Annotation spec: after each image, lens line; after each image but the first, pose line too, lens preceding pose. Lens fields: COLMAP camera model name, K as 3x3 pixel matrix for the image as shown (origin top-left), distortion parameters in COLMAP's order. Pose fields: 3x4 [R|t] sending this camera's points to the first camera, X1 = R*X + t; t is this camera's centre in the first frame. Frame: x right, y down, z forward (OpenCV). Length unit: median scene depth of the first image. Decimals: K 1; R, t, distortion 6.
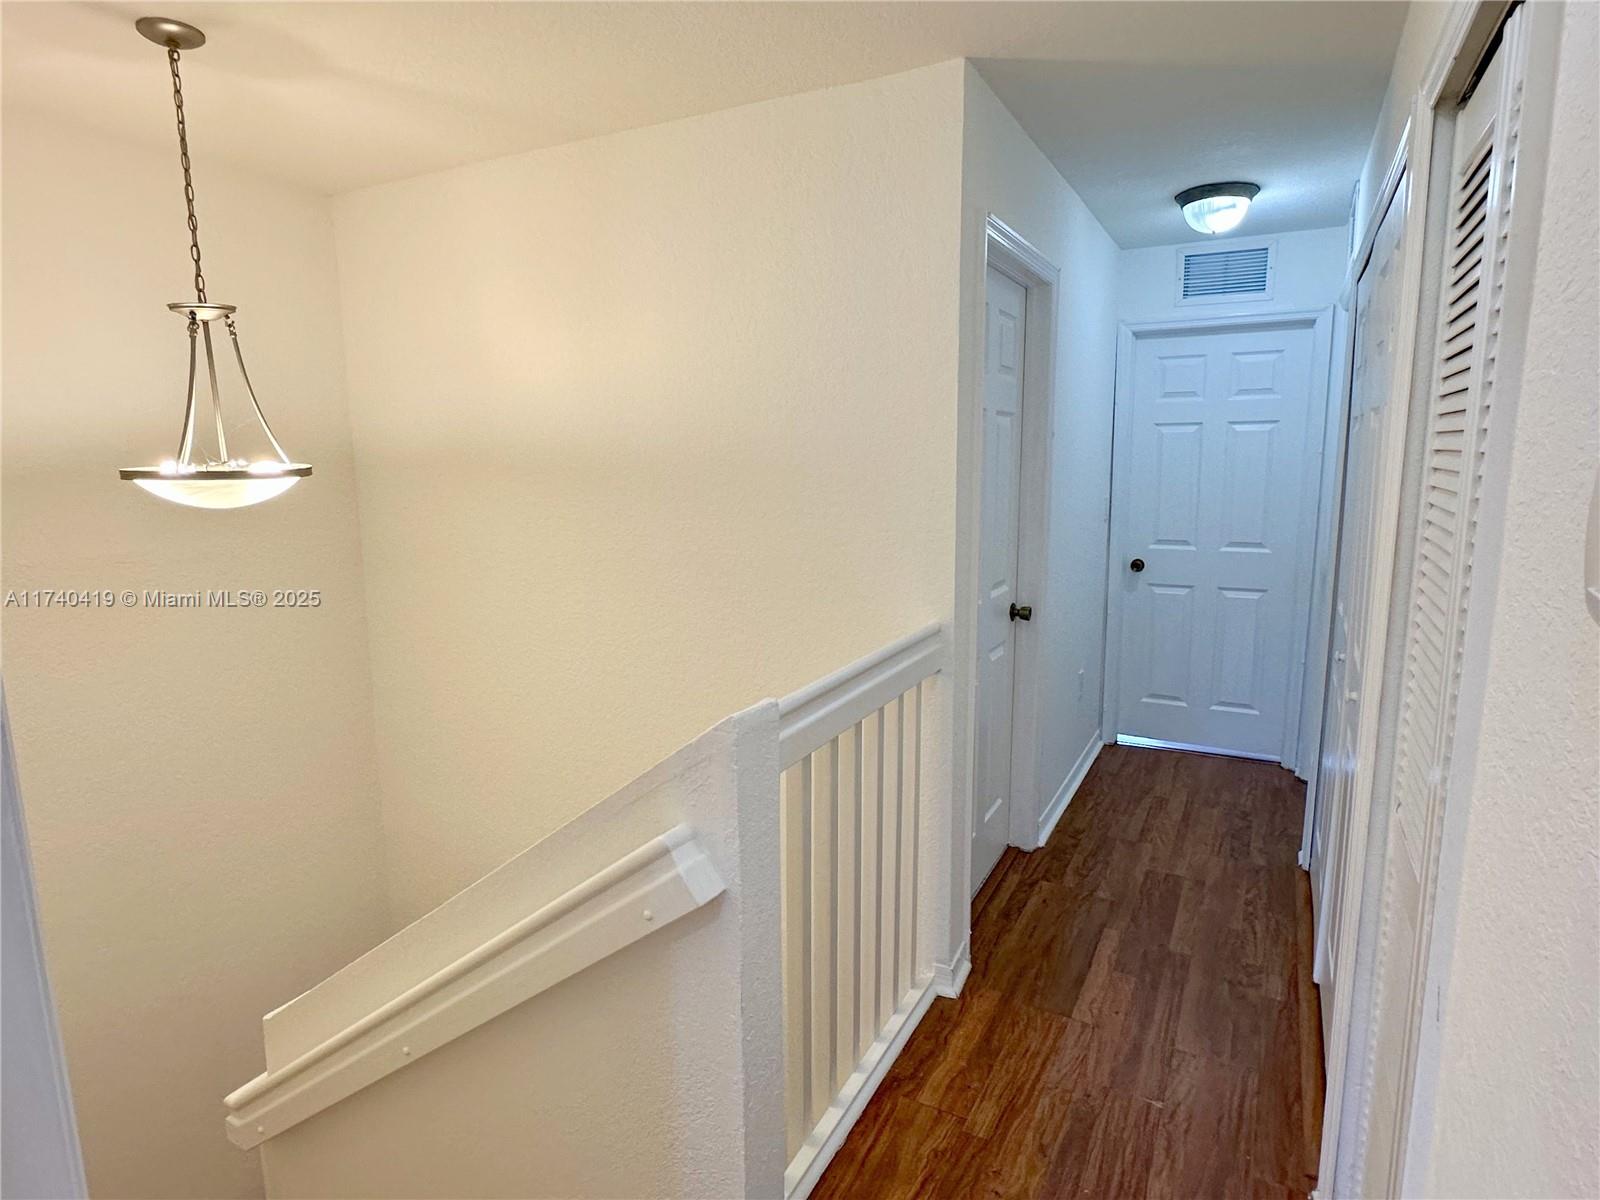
lens RADIAL K [[912.8, 0, 797.2], [0, 912.8, 599.0], [0, 0, 1]] dist [0.007042, 0.000031]
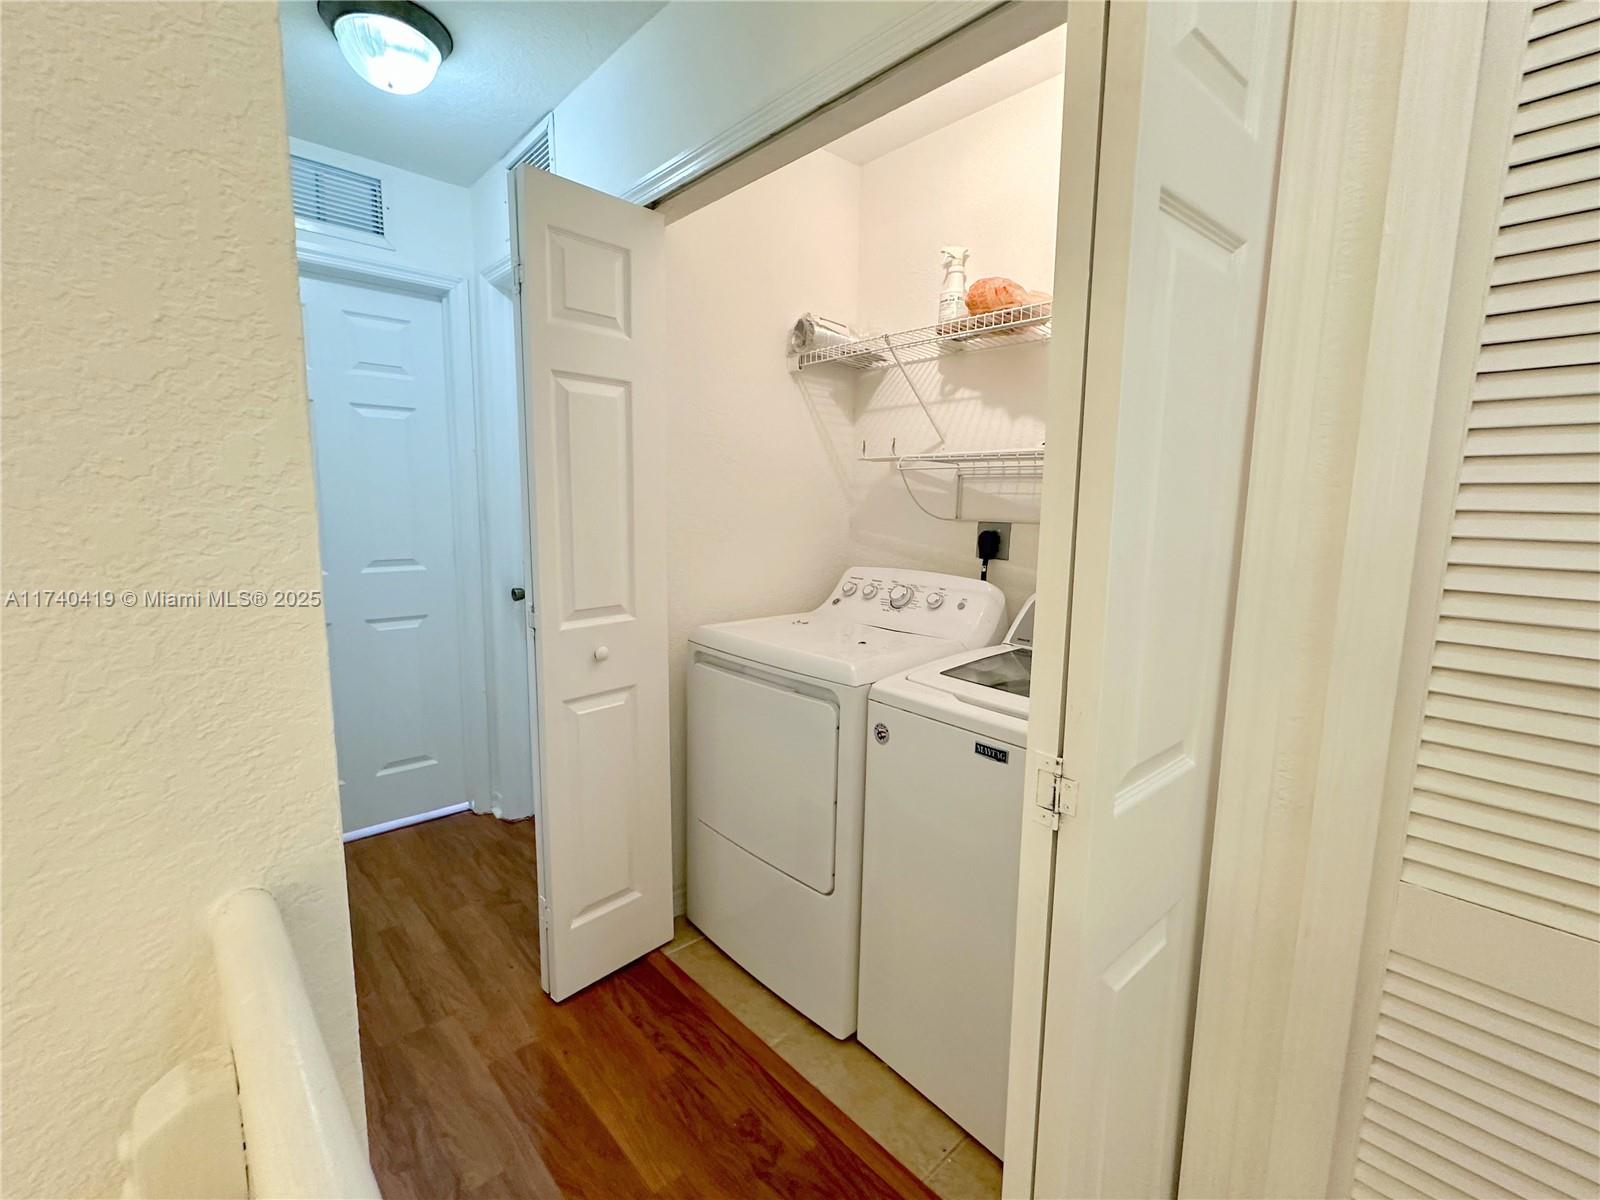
lens RADIAL K [[703.8, 0, 796.2], [0, 703.8, 605.6], [0, 0, 1]] dist [-0.000537, -0.000862]
pose [[0.321474, -0.120710, 0.939193, 0.025874], [0.130938, 0.987980, 0.082162, -0.030571], [-0.937822, 0.096563, 0.333416, 0.533803]]
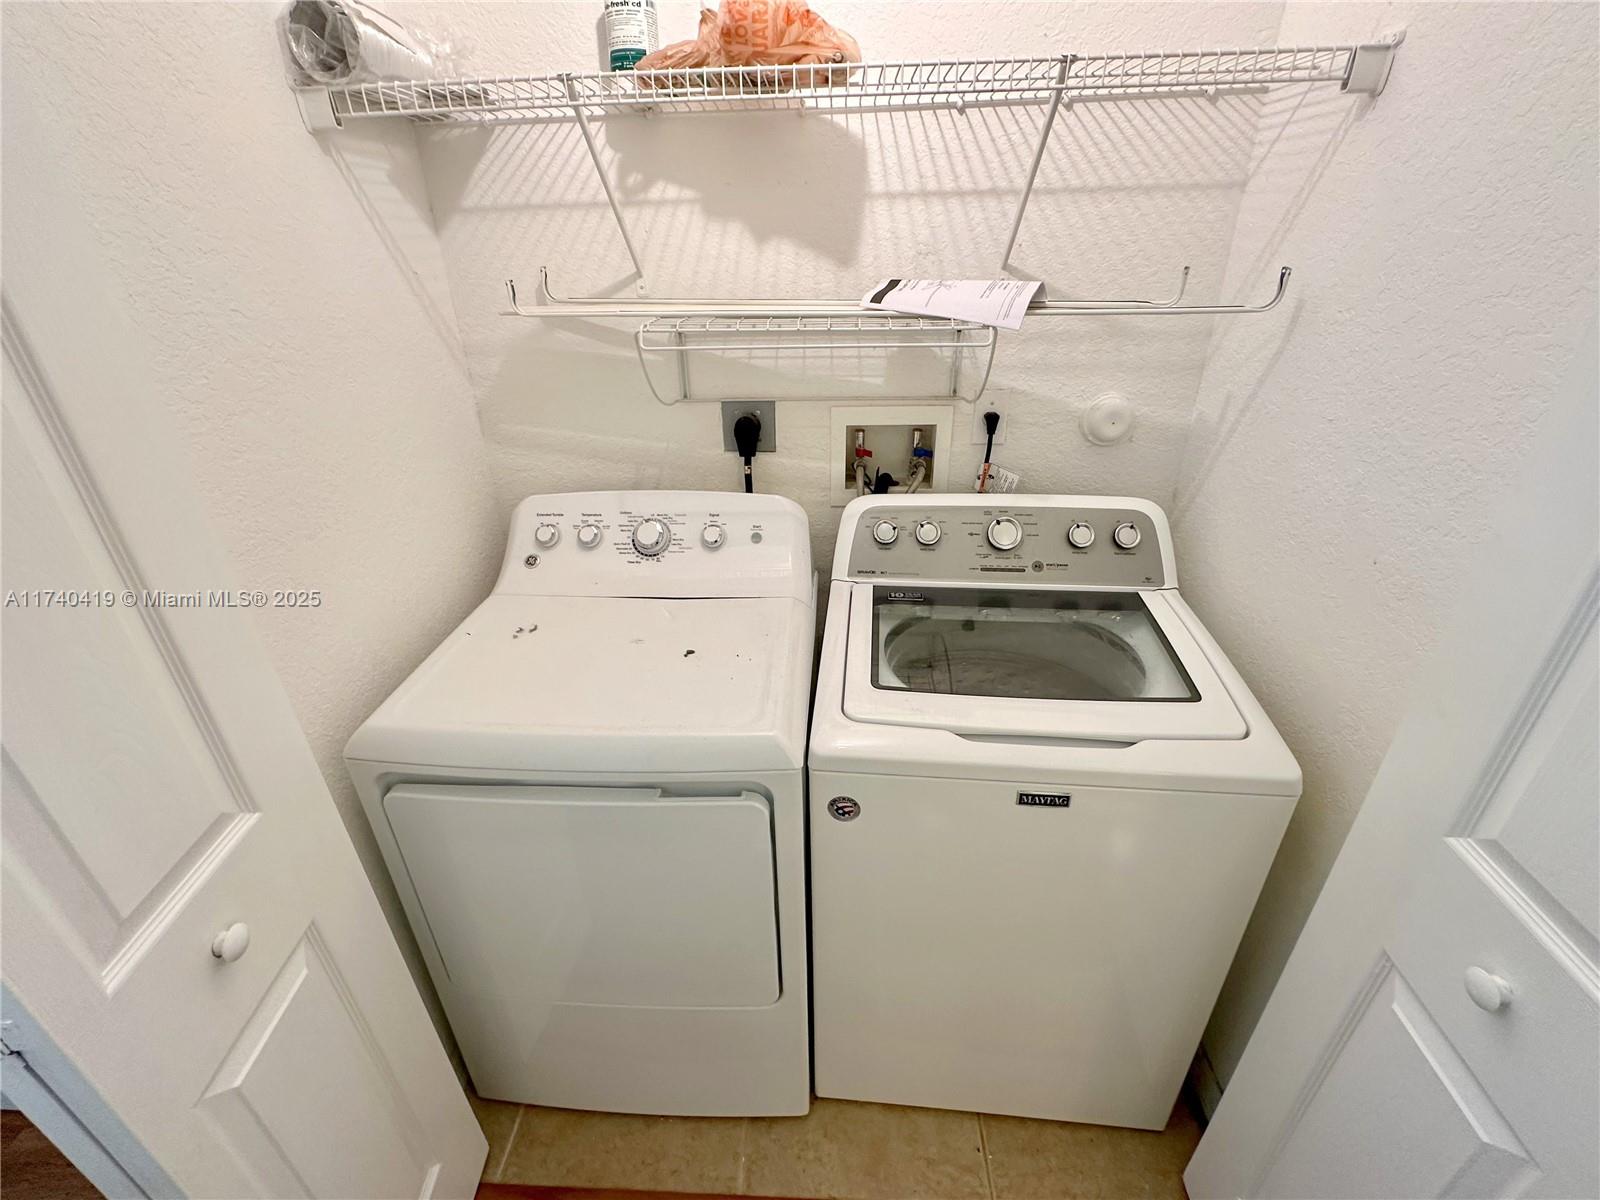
lens RADIAL K [[703.8, 0, 798.4], [0, 703.8, 605.8], [0, 0, 1]] dist [-0.000537, -0.000862]
pose [[-0.435828, -0.398392, 0.807055, 0.243818], [0.171744, 0.843409, 0.509083, -0.134314], [-0.883492, 0.360479, -0.299160, 0.709959]]
